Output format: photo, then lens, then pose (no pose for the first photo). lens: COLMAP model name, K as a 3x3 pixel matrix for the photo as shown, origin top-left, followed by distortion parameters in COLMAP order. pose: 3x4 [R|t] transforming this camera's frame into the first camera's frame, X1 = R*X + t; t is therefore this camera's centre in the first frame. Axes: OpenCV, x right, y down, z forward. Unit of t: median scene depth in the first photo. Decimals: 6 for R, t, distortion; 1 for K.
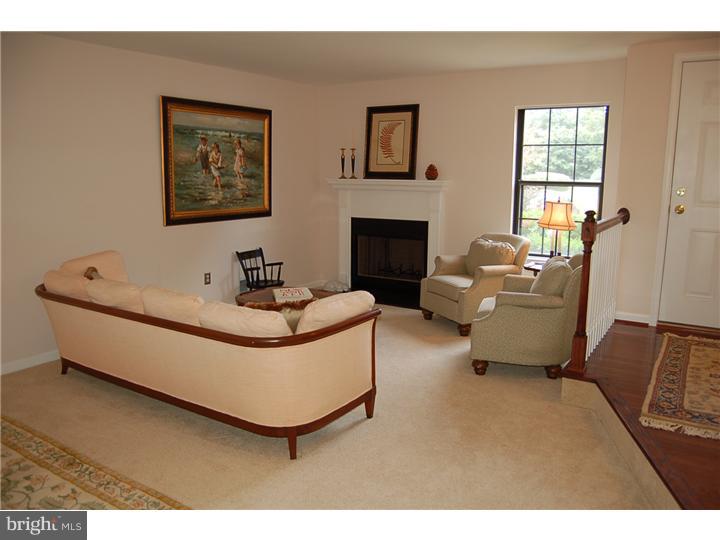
lens RADIAL K [[572.4, 0, 363.0], [0, 572.4, 272.1], [0, 0, 1]] dist [-0.079535, 0.019827]
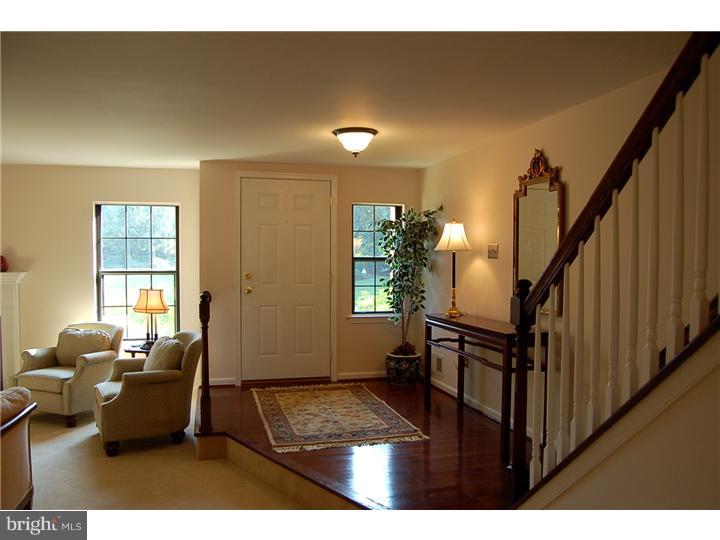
lens RADIAL K [[572.4, 0, 355.0], [0, 572.4, 270.9], [0, 0, 1]] dist [-0.079535, 0.019827]
pose [[0.681560, -0.016784, 0.731570, -0.182986], [0.132003, 0.986156, -0.100354, 0.006822], [-0.719758, 0.164966, 0.674340, -0.048488]]
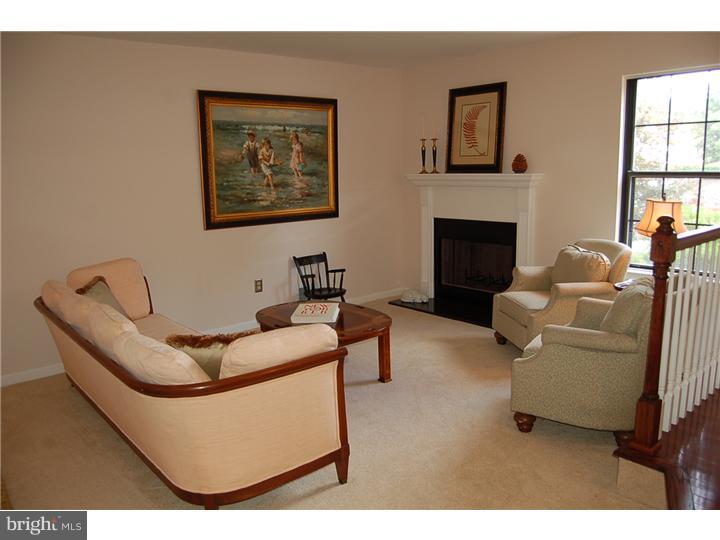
lens RADIAL K [[572.4, 0, 358.4], [0, 572.4, 274.3], [0, 0, 1]] dist [-0.079535, 0.019827]
pose [[0.955923, 0.024939, -0.292557, 0.164231], [-0.020662, 0.999630, 0.017698, -0.029333], [0.292890, -0.010873, 0.956084, 0.171925]]
